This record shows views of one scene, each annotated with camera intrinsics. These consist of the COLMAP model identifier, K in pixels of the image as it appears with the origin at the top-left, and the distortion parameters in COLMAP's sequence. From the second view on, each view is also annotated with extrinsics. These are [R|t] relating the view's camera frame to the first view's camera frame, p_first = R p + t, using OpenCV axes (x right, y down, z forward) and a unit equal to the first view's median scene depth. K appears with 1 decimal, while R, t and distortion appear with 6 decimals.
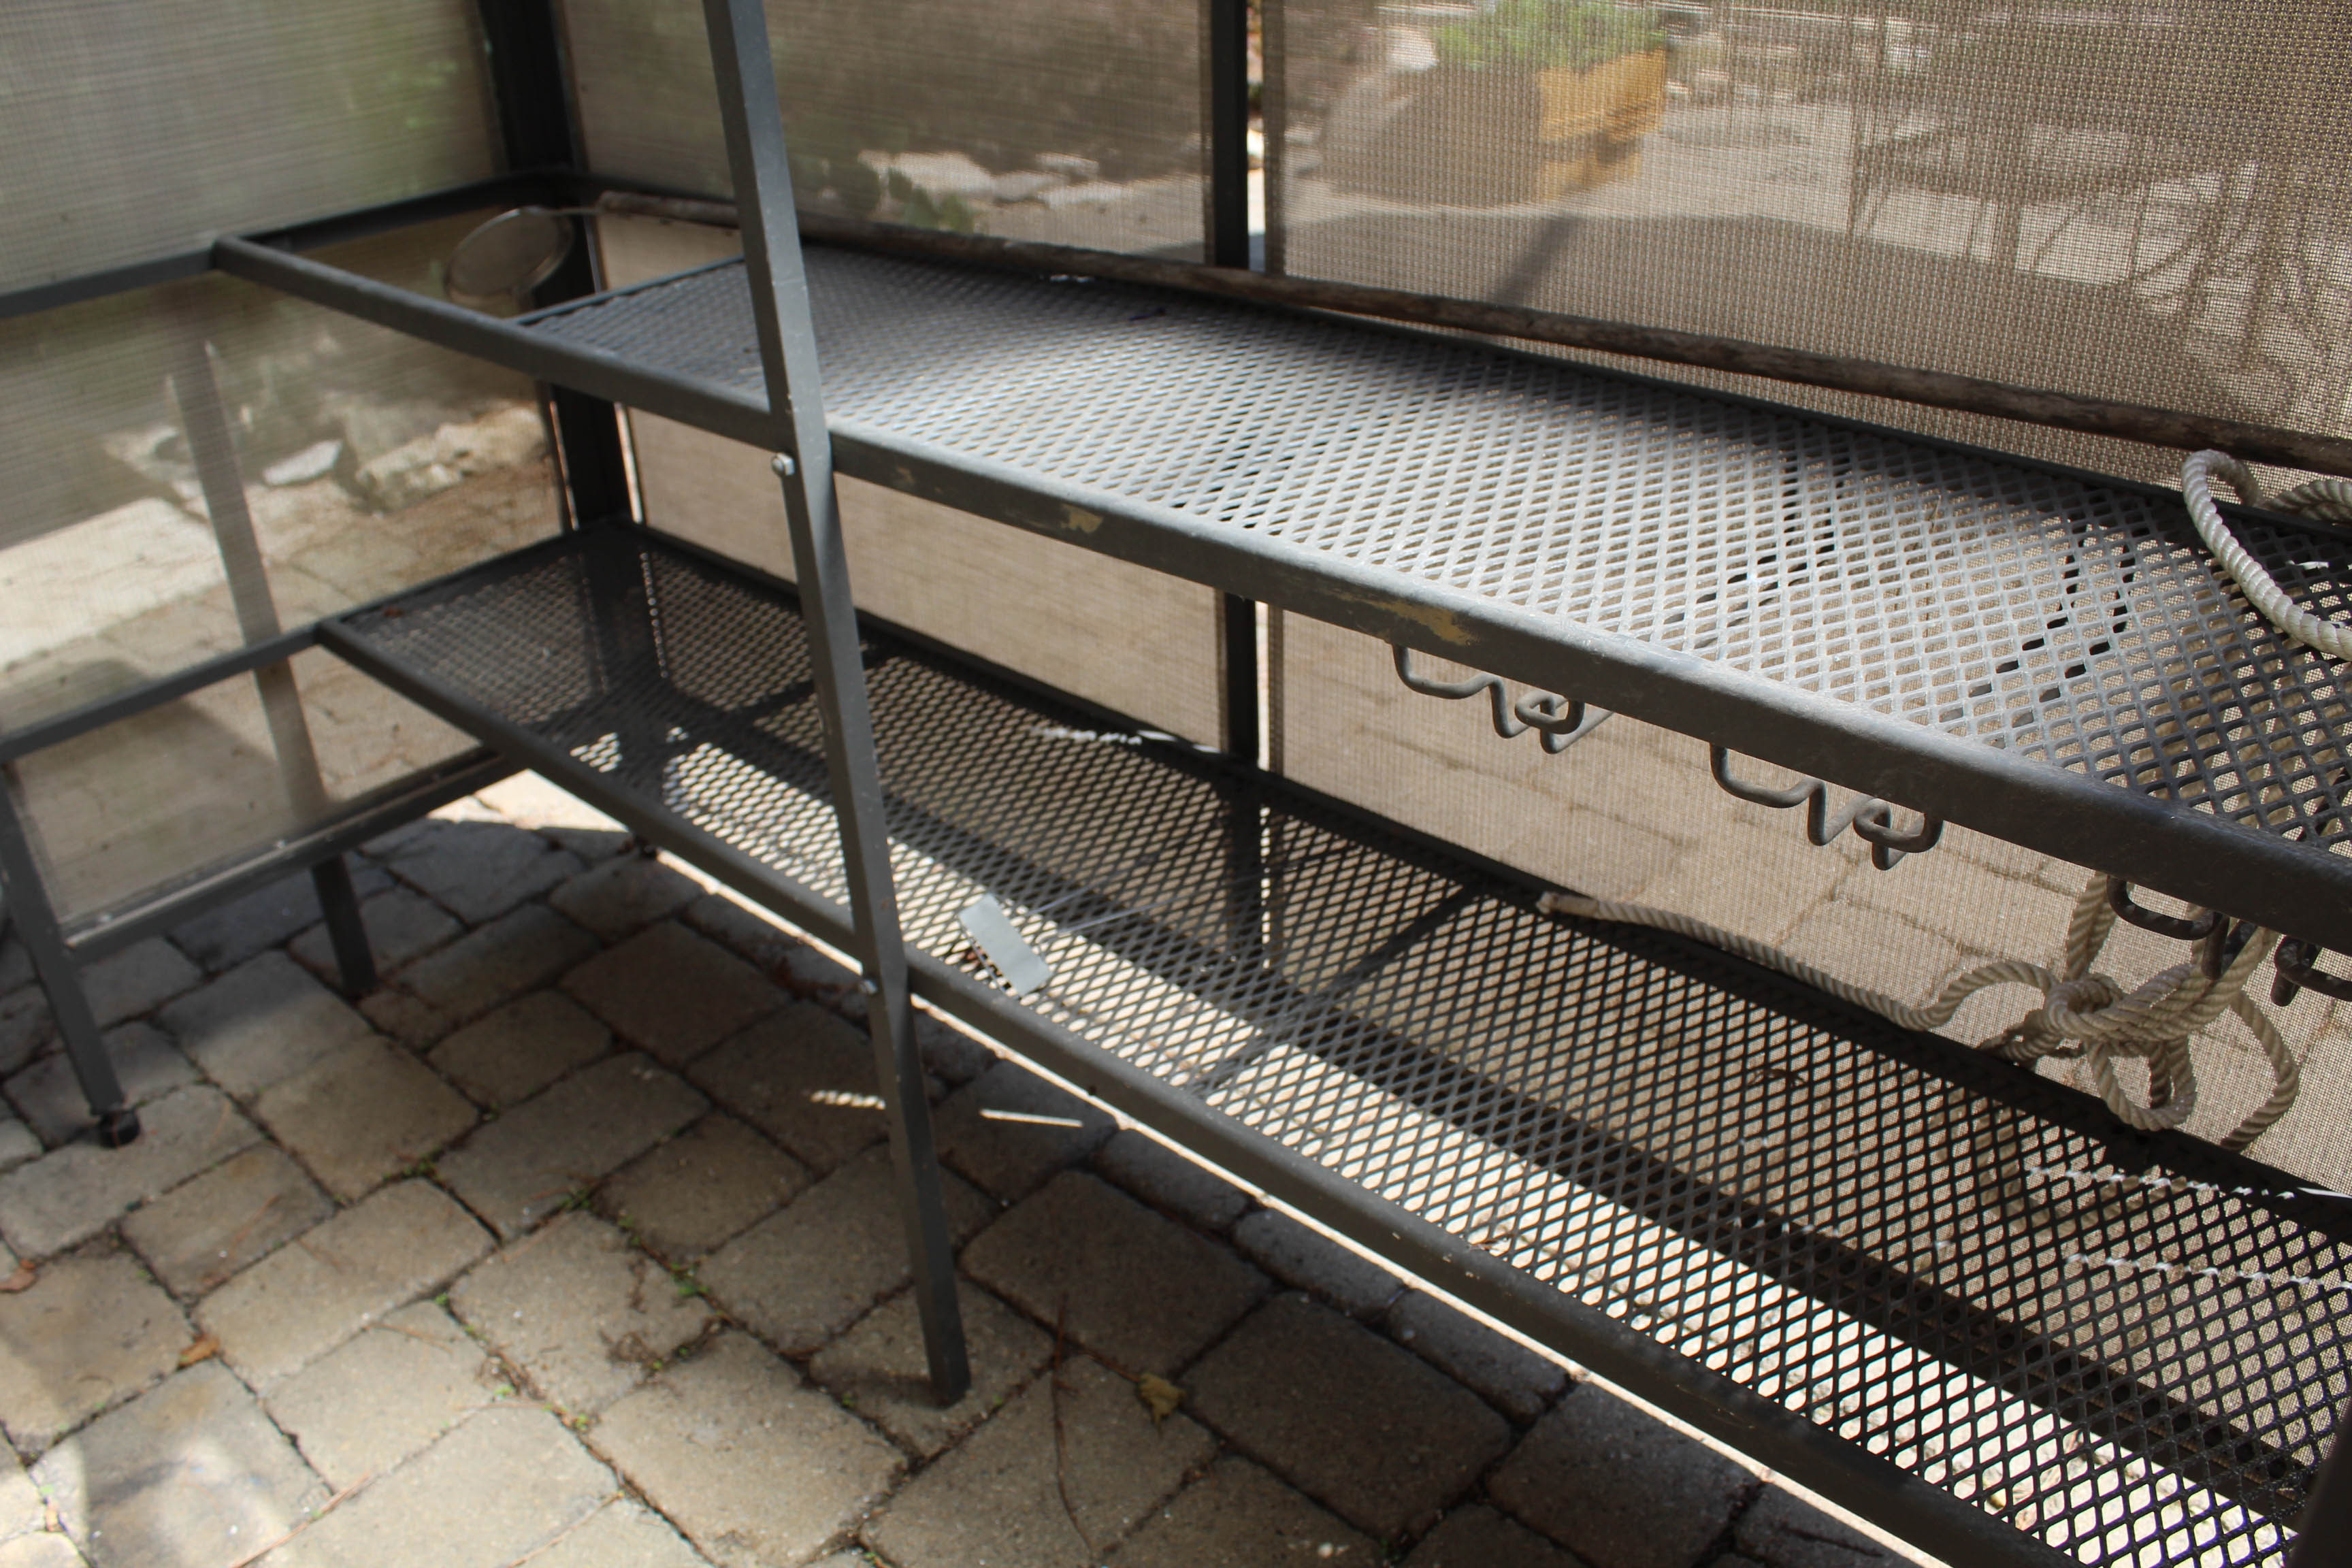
lens RADIAL K [[1953.5, 0, 1190.9], [0, 1953.5, 769.1], [0, 0, 1]] dist [-0.165595, 0.139865]
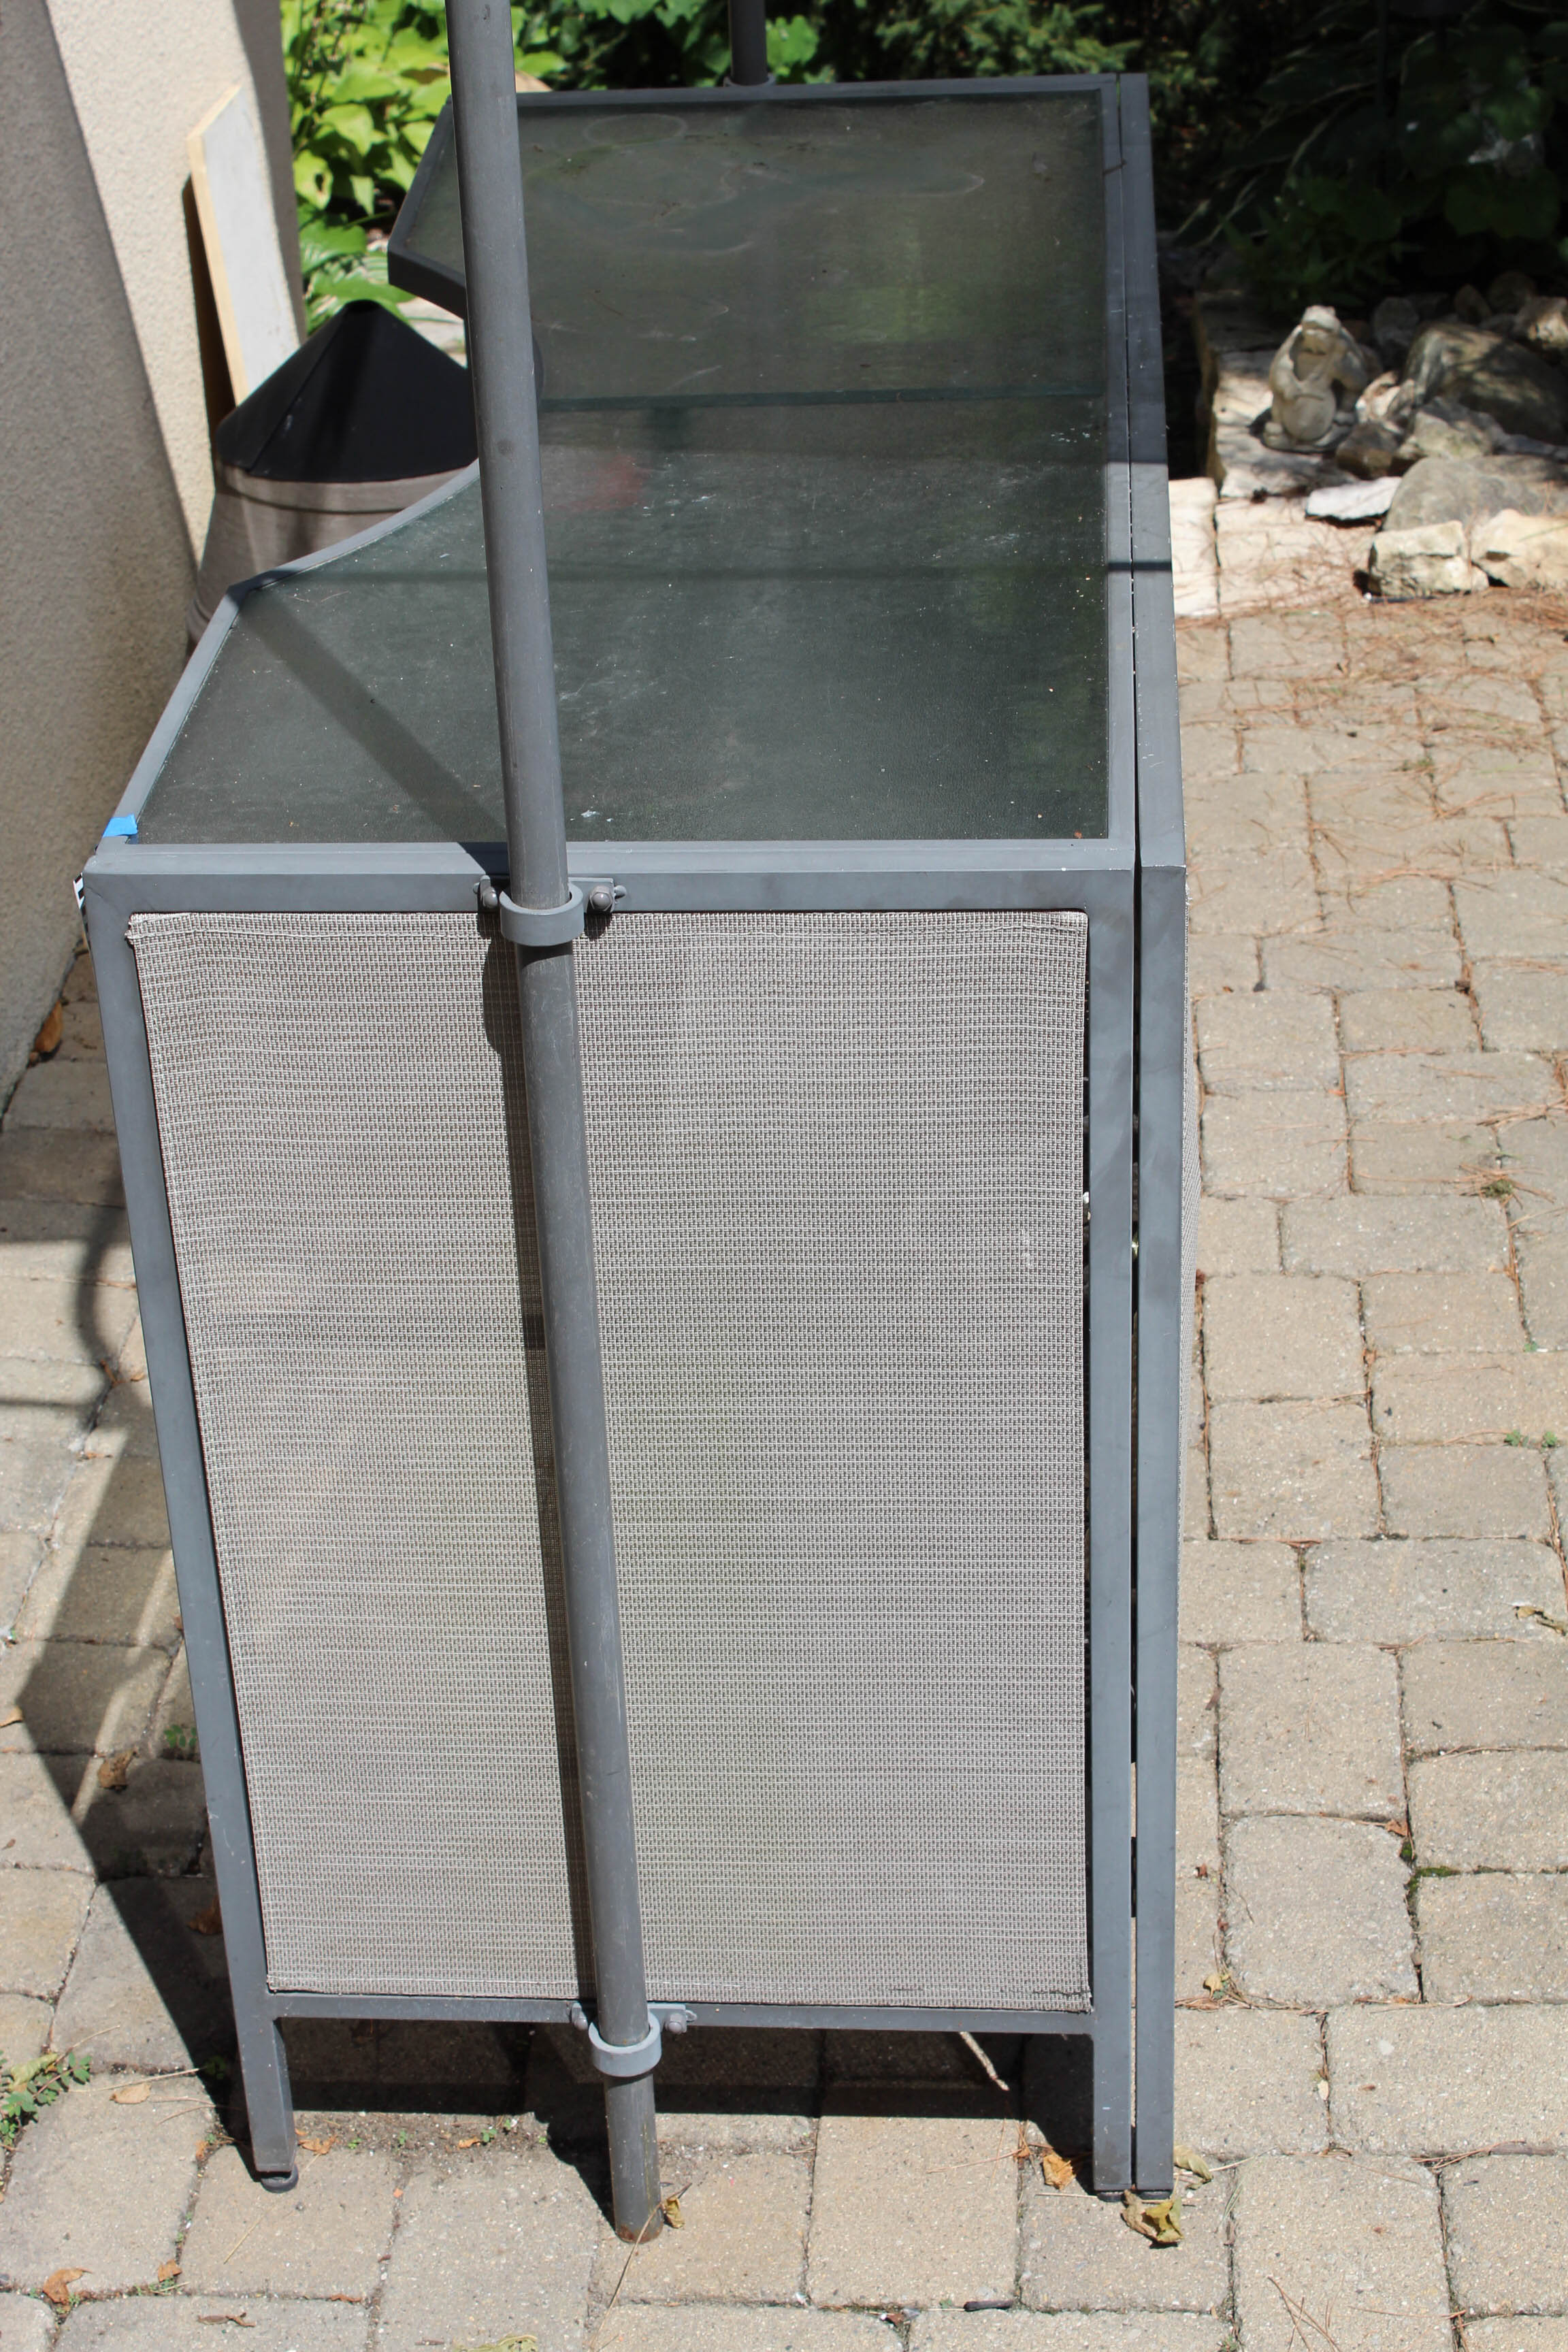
lens RADIAL K [[4202.5, 0, 748.7], [0, 4202.5, 1161.7], [0, 0, 1]] dist [0.016068, 0.000000]
pose [[0.623258, 0.394175, -0.675407, 1.462064], [-0.353017, 0.912482, 0.206775, -0.399149], [0.697803, 0.109556, 0.707862, -0.857601]]
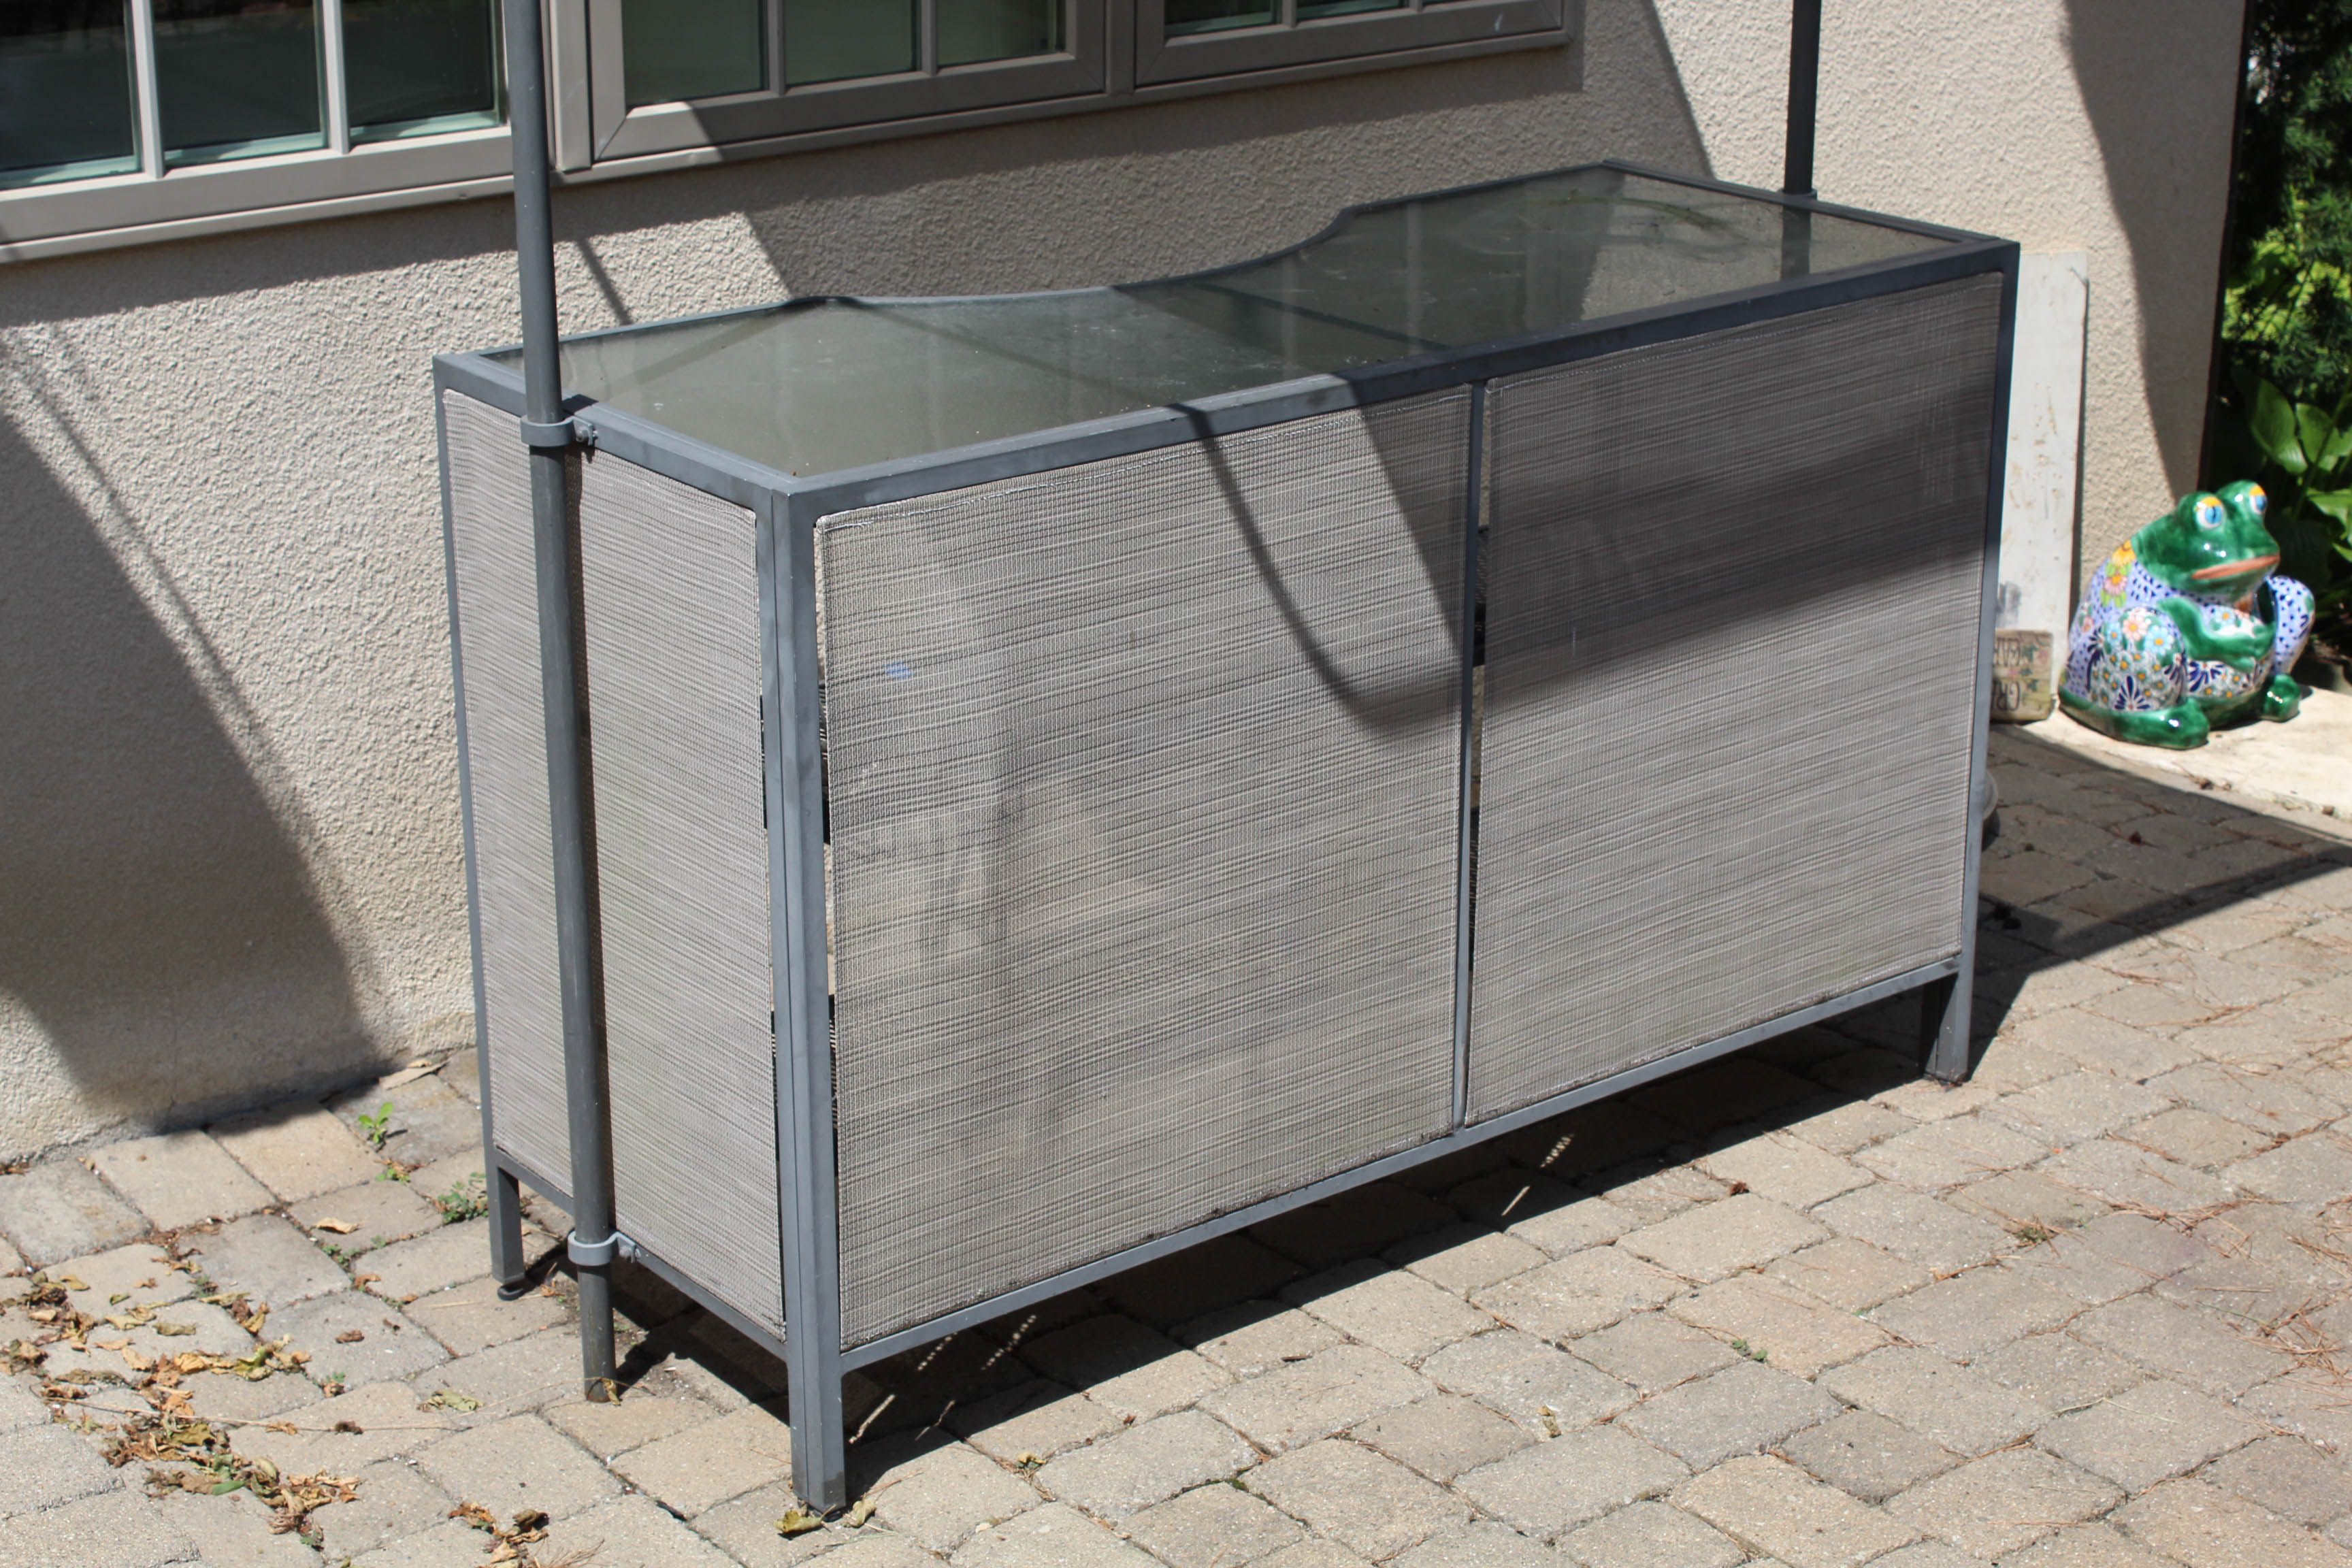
lens RADIAL K [[4048.6, 0, 1184.3], [0, 4048.6, 768.2], [0, 0, 1]] dist [0.004495, 0.000000]
pose [[-0.144389, 0.364930, -0.919770, 2.657856], [-0.469332, 0.793050, 0.388330, -1.139907], [0.871137, 0.487748, 0.056766, 0.542646]]
